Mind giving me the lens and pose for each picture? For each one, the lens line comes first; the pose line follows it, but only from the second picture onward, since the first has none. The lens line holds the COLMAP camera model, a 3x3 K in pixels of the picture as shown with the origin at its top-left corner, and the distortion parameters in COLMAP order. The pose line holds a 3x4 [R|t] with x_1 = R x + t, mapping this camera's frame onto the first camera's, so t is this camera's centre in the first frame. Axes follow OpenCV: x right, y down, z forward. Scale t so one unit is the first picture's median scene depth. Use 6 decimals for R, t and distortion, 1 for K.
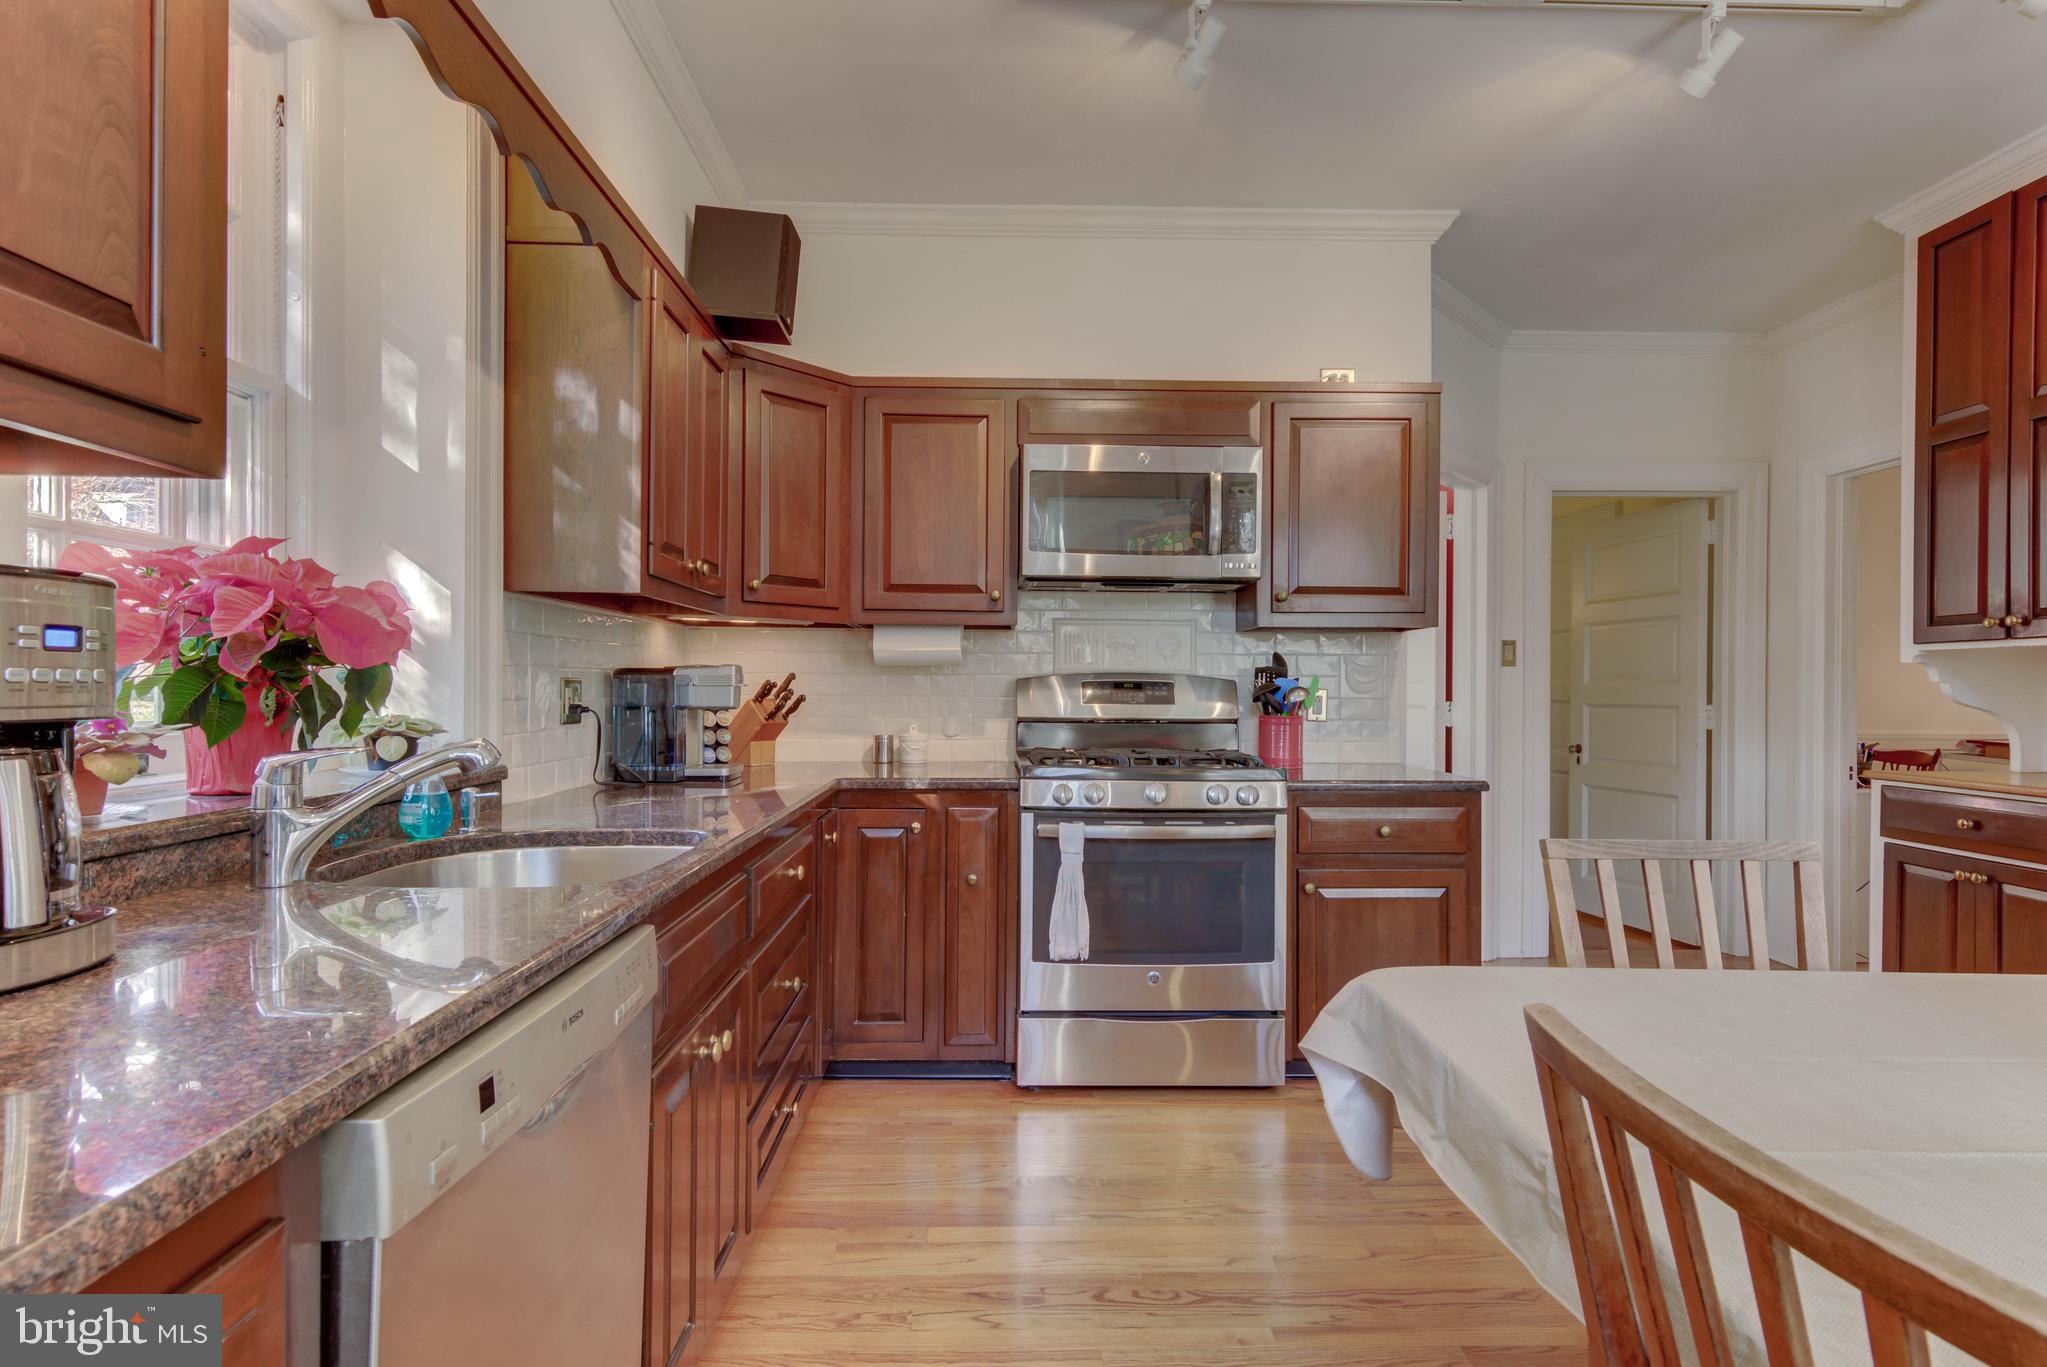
lens RADIAL K [[1025.6, 0, 1022.8], [0, 1025.6, 690.2], [0, 0, 1]] dist [0.027538, -0.012612]
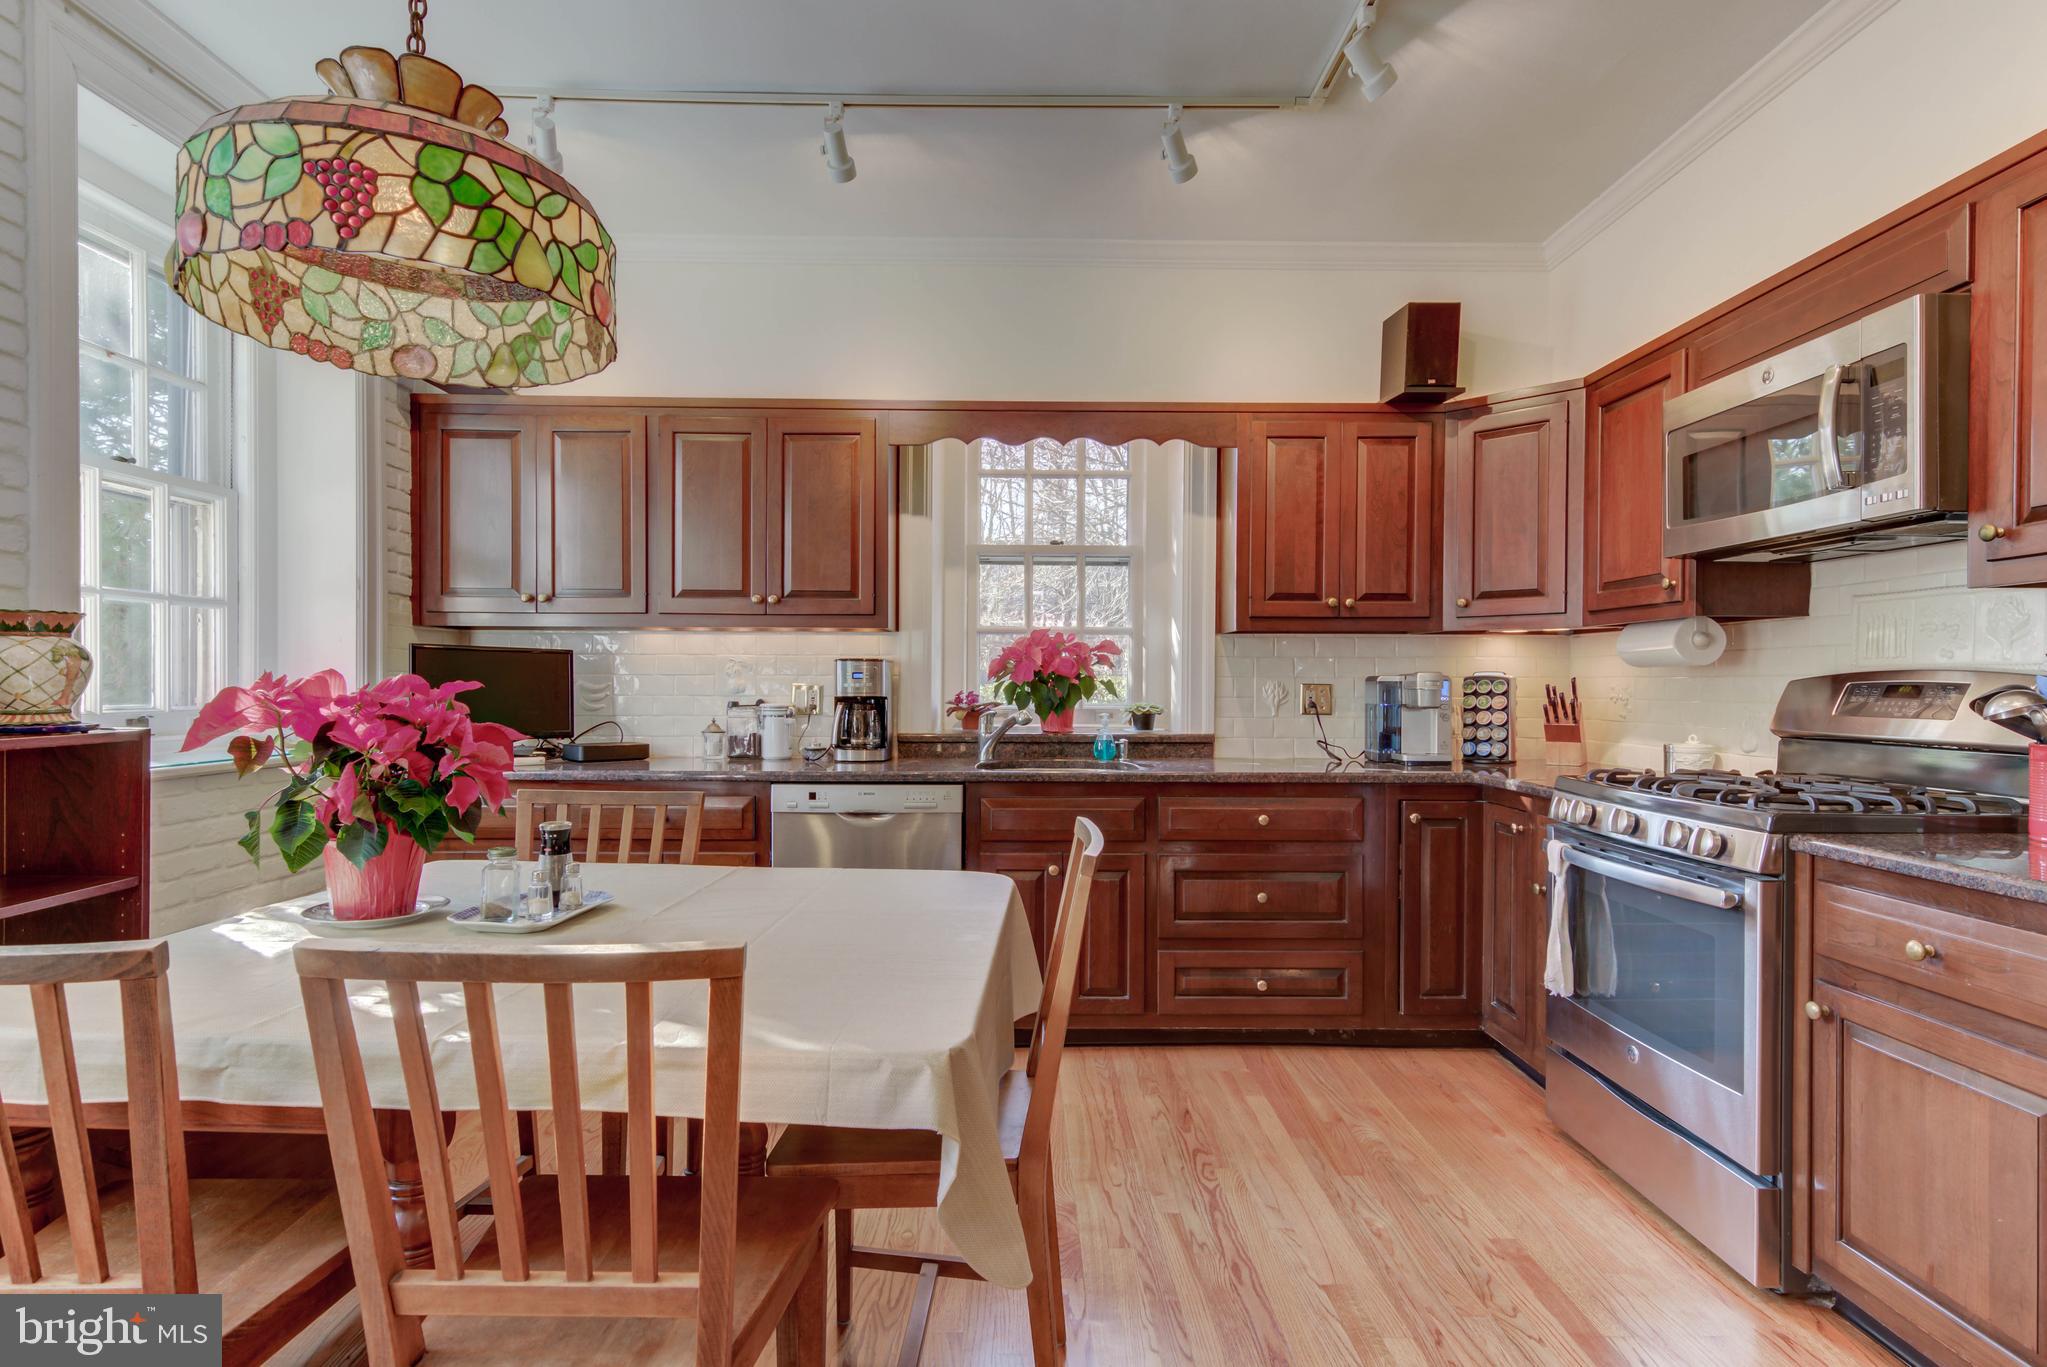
lens RADIAL K [[1025.6, 0, 1022.8], [0, 1025.6, 690.2], [0, 0, 1]] dist [0.027538, -0.012612]
pose [[-0.025866, -0.007396, -0.999638, 0.900867], [-0.037199, 0.999287, -0.006431, 0.024113], [0.998973, 0.037019, -0.026123, 0.535844]]
